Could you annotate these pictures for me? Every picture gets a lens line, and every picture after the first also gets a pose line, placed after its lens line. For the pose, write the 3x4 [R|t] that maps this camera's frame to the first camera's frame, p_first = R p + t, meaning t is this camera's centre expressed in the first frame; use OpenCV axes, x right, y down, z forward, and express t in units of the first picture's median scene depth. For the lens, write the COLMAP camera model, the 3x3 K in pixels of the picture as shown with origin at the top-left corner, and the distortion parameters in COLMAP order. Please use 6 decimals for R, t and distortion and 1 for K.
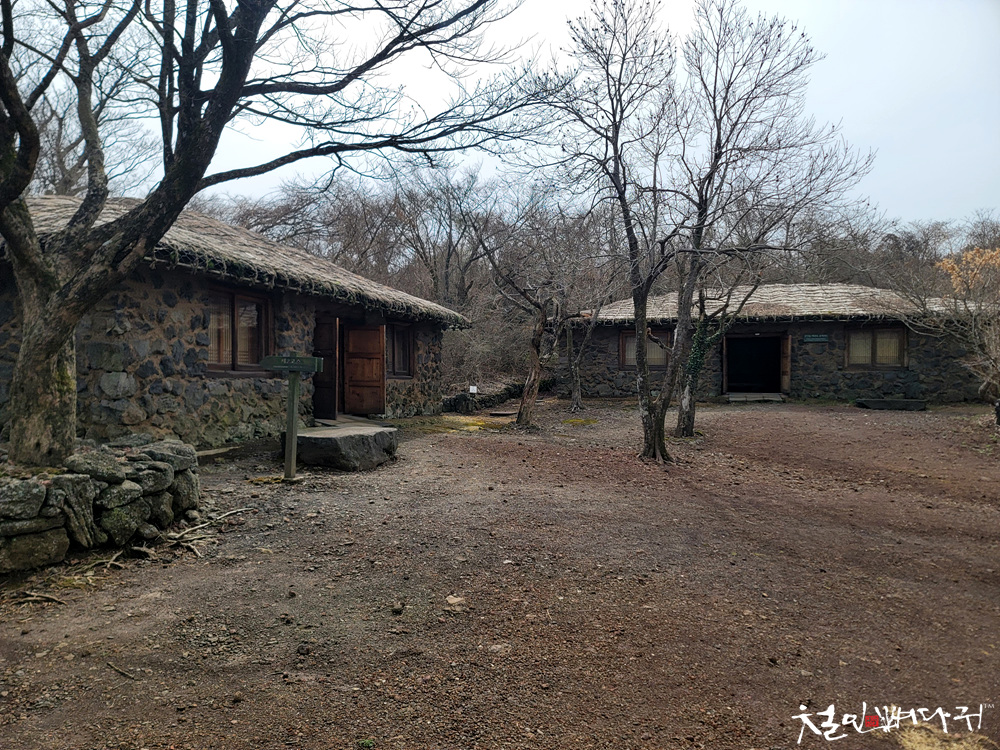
lens RADIAL K [[727.7, 0, 500.6], [0, 727.7, 378.5], [0, 0, 1]] dist [0.037125, -0.017246]
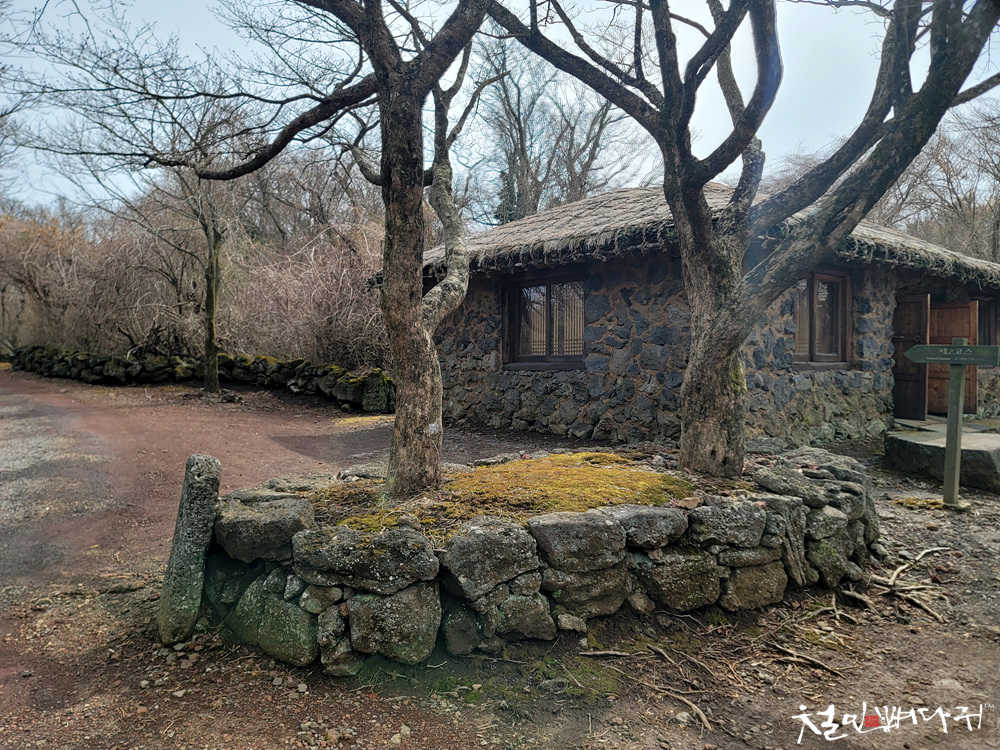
lens RADIAL K [[727.7, 0, 500.0], [0, 727.7, 372.0], [0, 0, 1]] dist [0.037125, -0.017246]
pose [[0.837197, 0.002934, -0.546893, -0.357835], [0.003809, 0.999930, 0.011195, -0.017277], [0.546888, -0.011455, 0.837127, 0.124588]]
